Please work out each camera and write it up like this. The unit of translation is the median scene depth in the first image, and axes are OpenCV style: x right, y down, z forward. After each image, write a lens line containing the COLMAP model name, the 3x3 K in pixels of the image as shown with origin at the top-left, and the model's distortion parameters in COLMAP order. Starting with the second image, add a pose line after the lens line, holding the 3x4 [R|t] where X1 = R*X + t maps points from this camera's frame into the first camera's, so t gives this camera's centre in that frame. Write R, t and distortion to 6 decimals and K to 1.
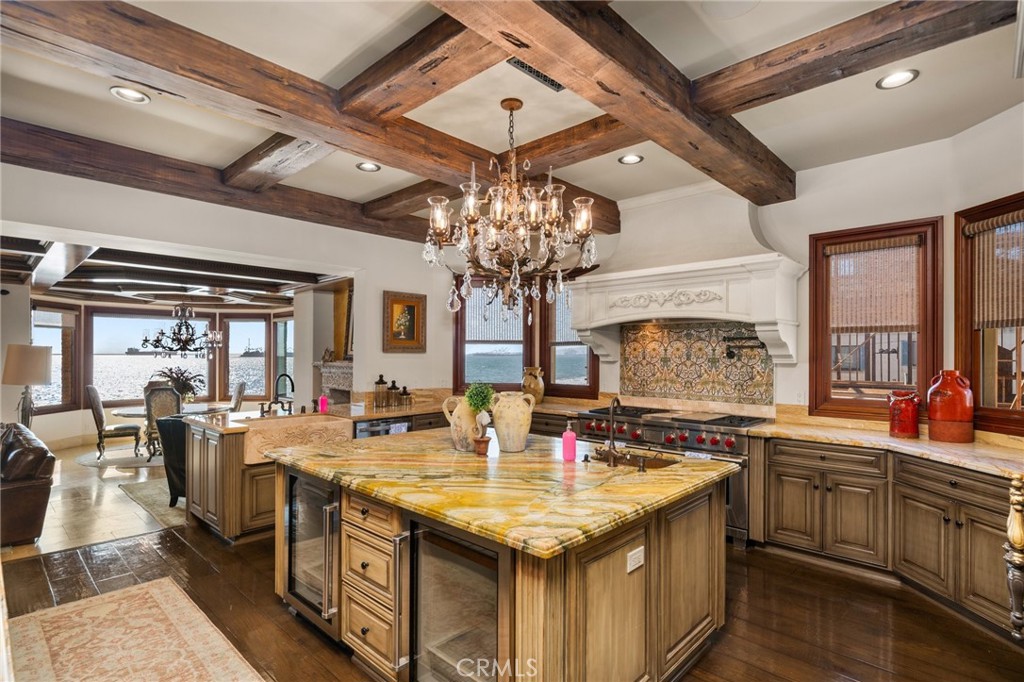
lens RADIAL K [[509.1, 0, 507.2], [0, 509.1, 356.7], [0, 0, 1]] dist [-0.005710, 0.001484]
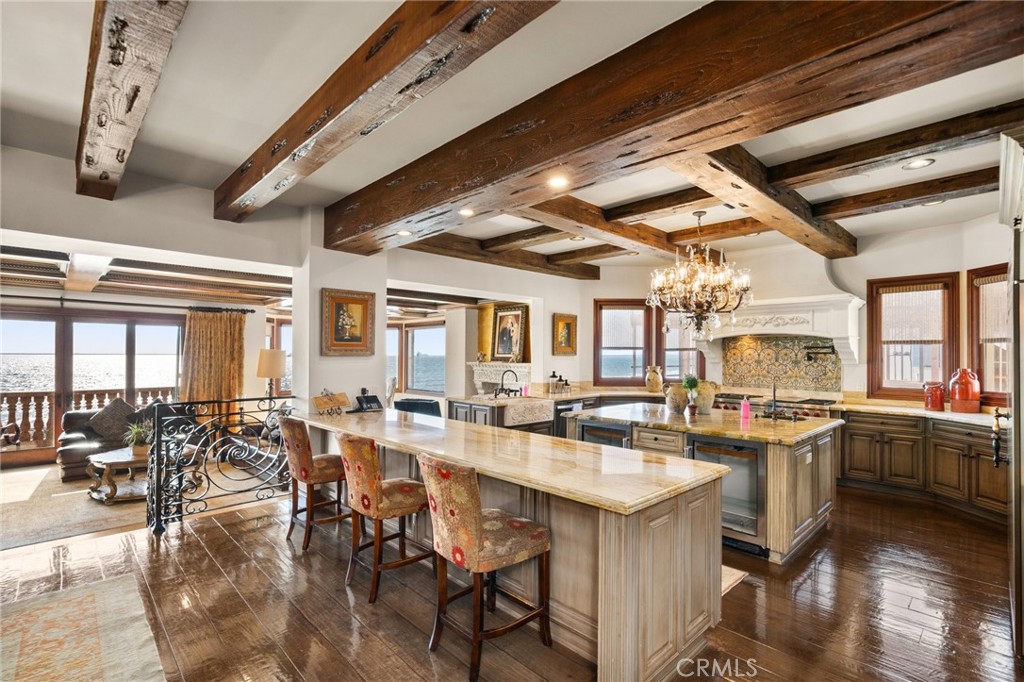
lens RADIAL K [[470.5, 0, 507.2], [0, 470.5, 354.3], [0, 0, 1]] dist [-0.000855, -0.001347]
pose [[0.998766, 0.002410, -0.049612, -0.358549], [-0.002744, 0.999974, -0.006662, -0.003719], [0.049595, 0.006790, 0.998746, -0.398961]]
